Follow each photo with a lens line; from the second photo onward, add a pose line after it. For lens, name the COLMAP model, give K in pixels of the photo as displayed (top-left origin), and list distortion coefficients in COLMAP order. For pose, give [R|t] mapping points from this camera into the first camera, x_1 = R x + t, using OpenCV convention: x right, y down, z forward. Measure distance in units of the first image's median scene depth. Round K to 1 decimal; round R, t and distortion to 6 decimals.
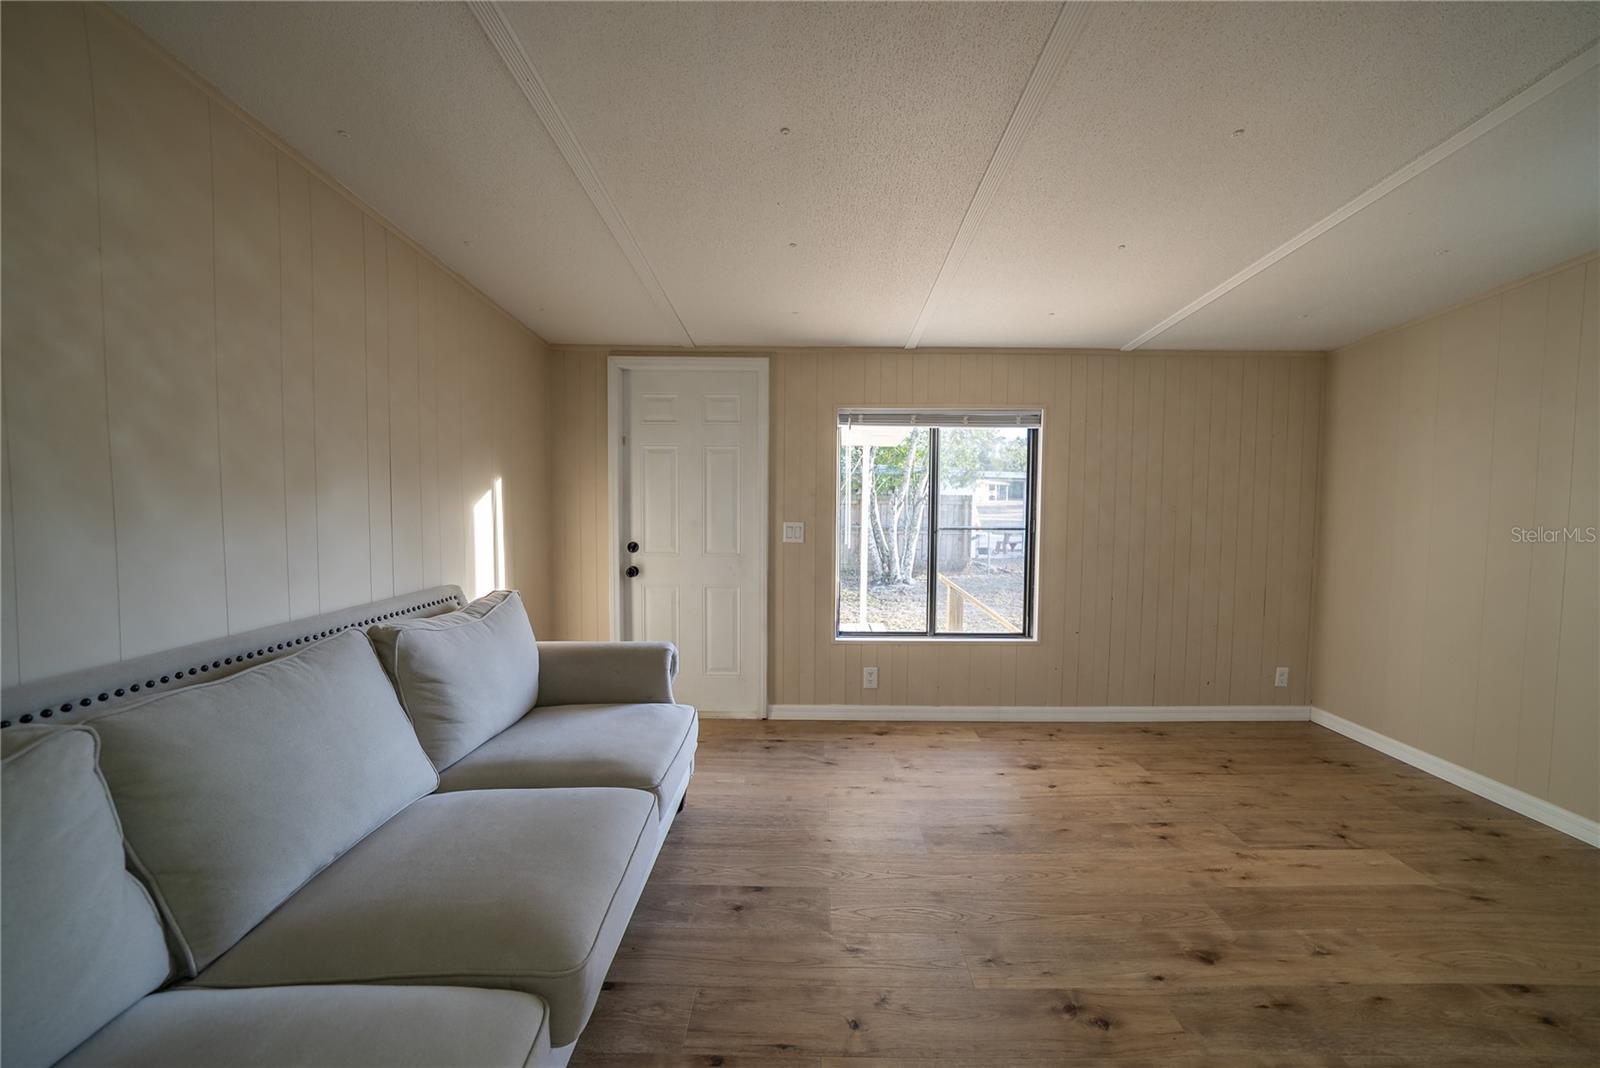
lens RADIAL K [[561.1, 0, 804.2], [0, 561.1, 526.3], [0, 0, 1]] dist [-0.027599, 0.004323]
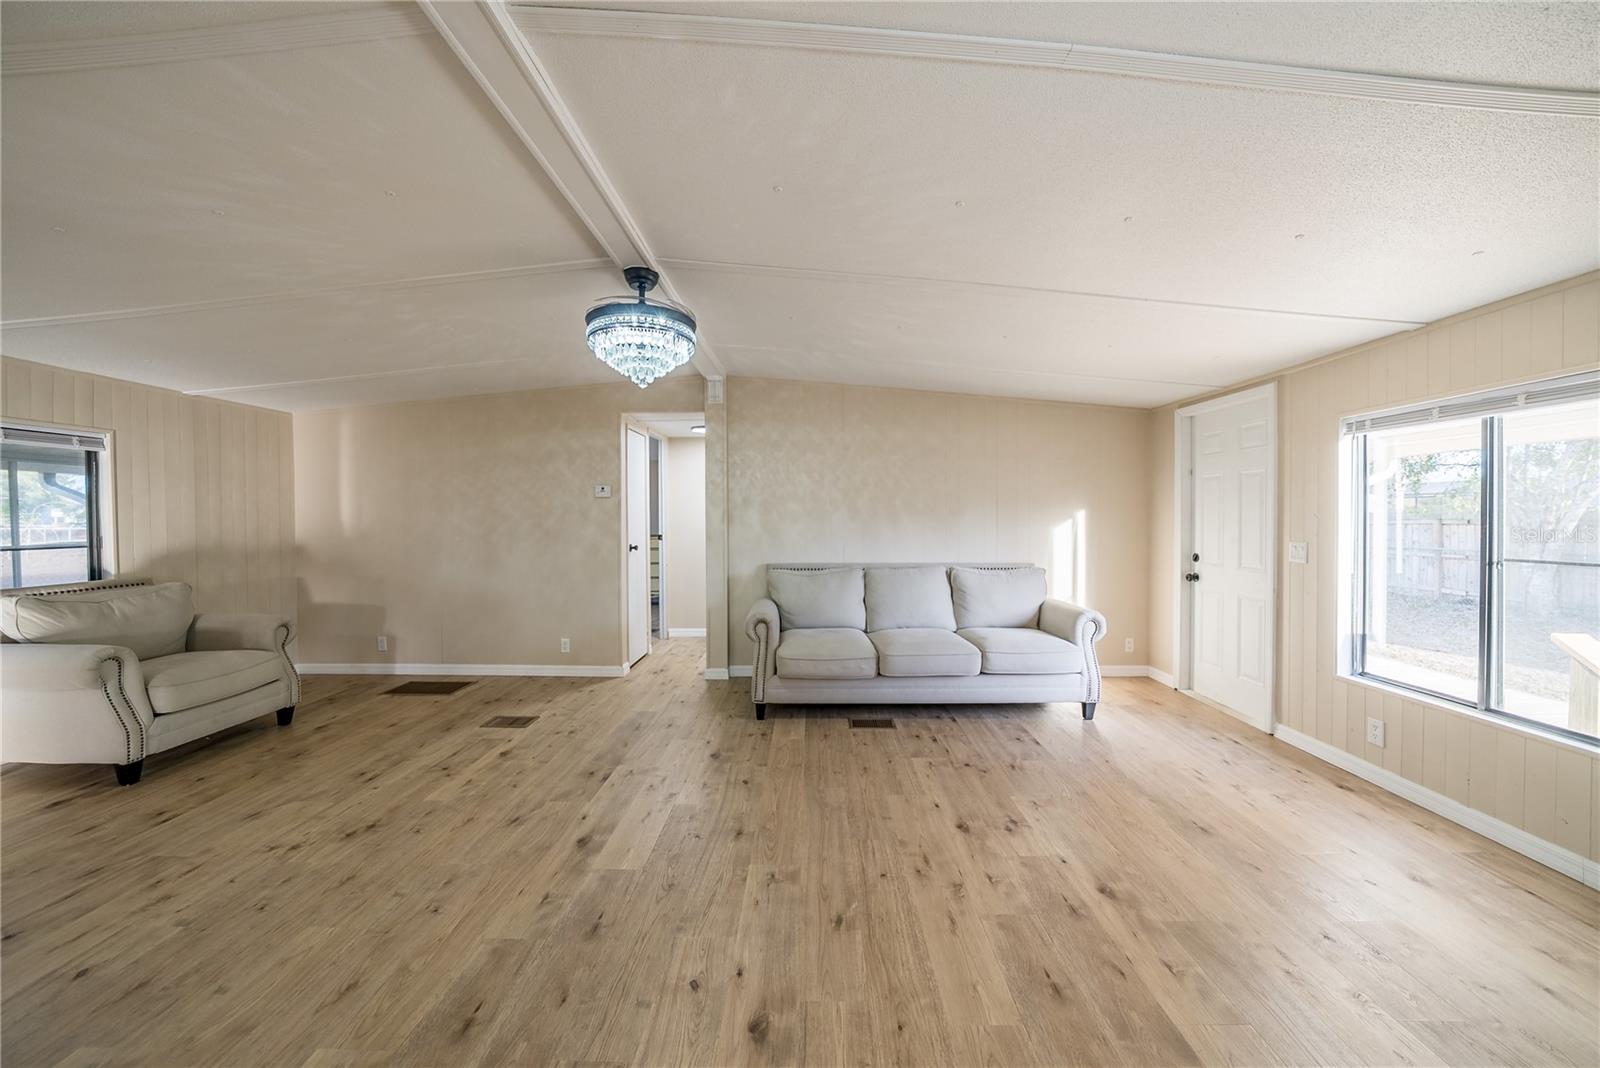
lens RADIAL K [[561.1, 0, 803.2], [0, 561.1, 522.5], [0, 0, 1]] dist [-0.027599, 0.004323]
pose [[-0.006633, 0.001284, -0.999977, 0.950013], [-0.046016, 0.998939, 0.001588, -0.002679], [0.998919, 0.046026, -0.006567, 0.141836]]
